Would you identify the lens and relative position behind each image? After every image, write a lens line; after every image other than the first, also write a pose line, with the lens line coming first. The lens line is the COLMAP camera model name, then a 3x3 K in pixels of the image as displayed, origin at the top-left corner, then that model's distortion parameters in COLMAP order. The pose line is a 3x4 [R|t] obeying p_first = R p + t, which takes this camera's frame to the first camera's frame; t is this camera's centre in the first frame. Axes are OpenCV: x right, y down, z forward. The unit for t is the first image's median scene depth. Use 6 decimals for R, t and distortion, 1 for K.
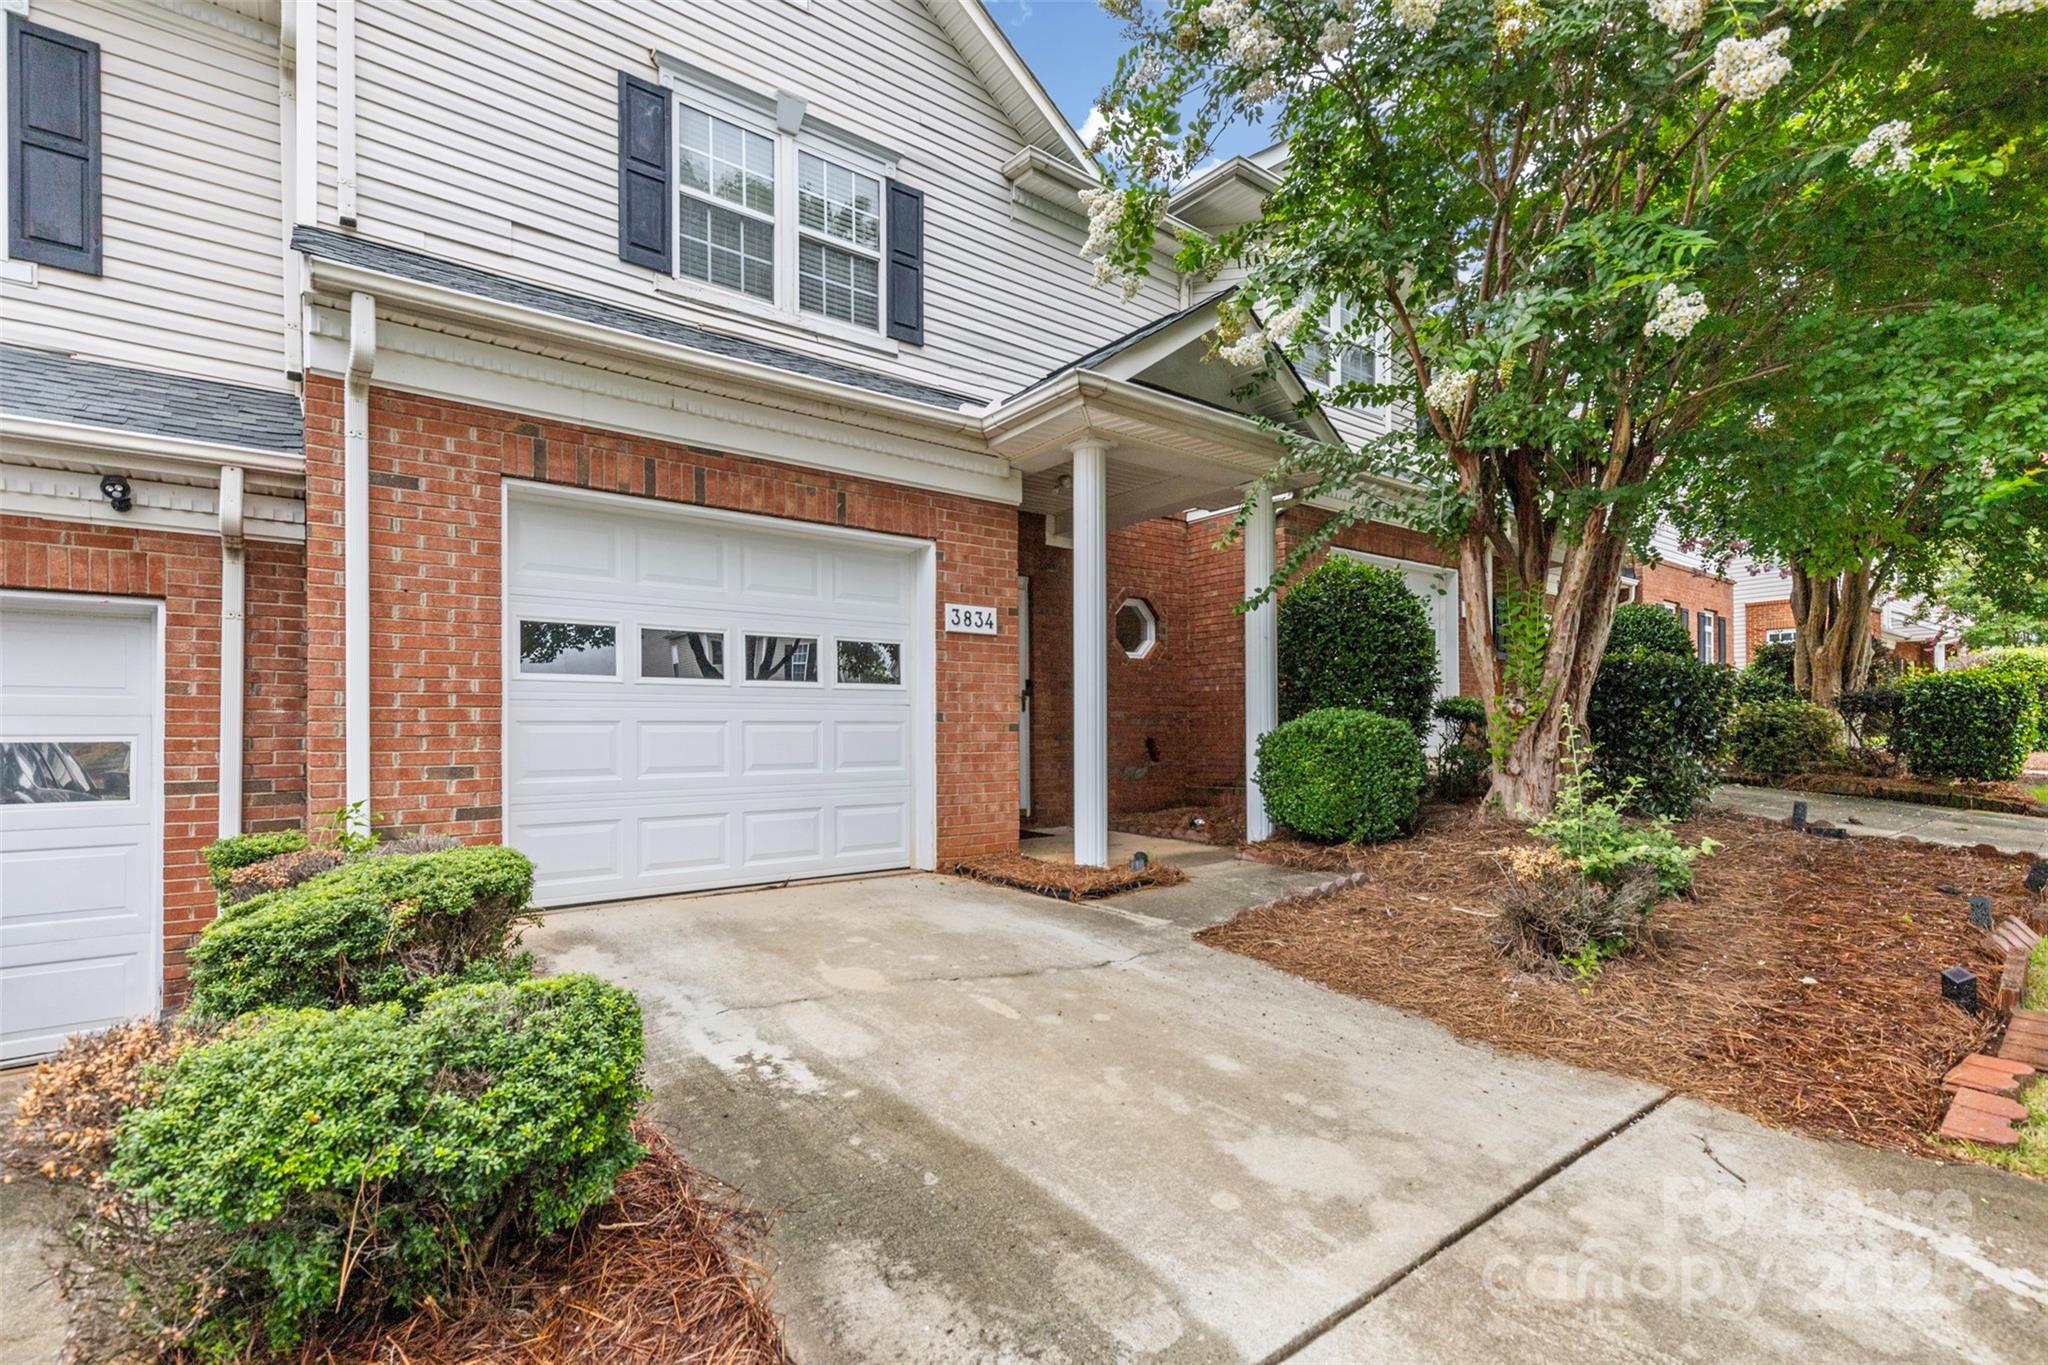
lens RADIAL K [[944.2, 0, 1026.6], [0, 944.2, 747.6], [0, 0, 1]] dist [0.009649, 0.000090]
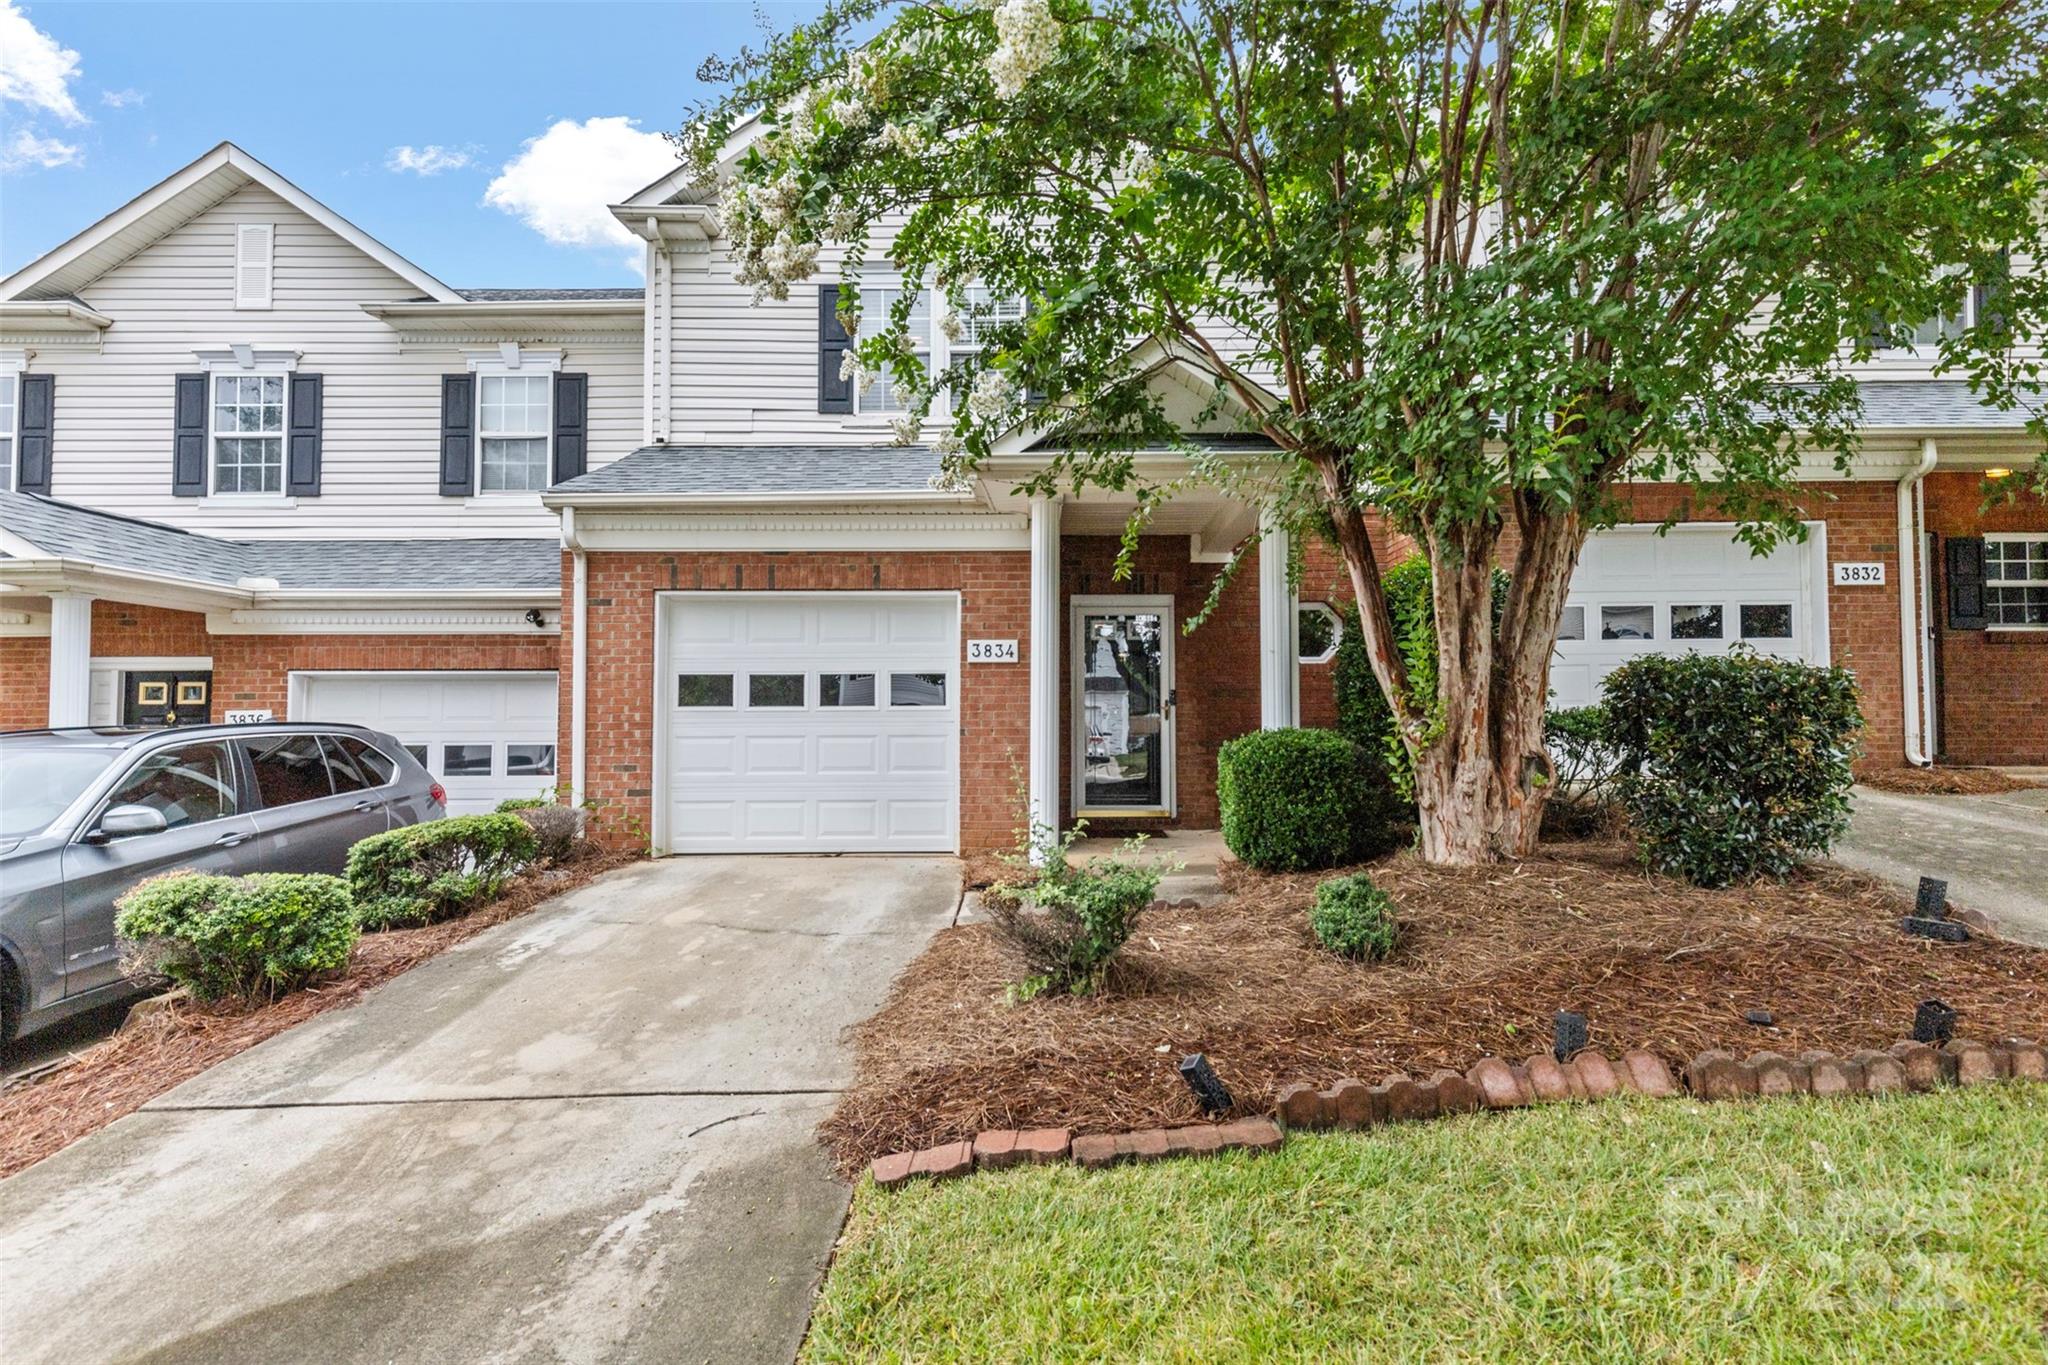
lens RADIAL K [[922.4, 0, 1032.5], [0, 922.4, 702.1], [0, 0, 1]] dist [0.000041, 0.000014]
pose [[0.789130, -0.006524, -0.614192, 0.931479], [-0.009012, 0.999713, -0.022199, -0.058510], [0.614160, 0.023053, 0.788845, 0.130213]]
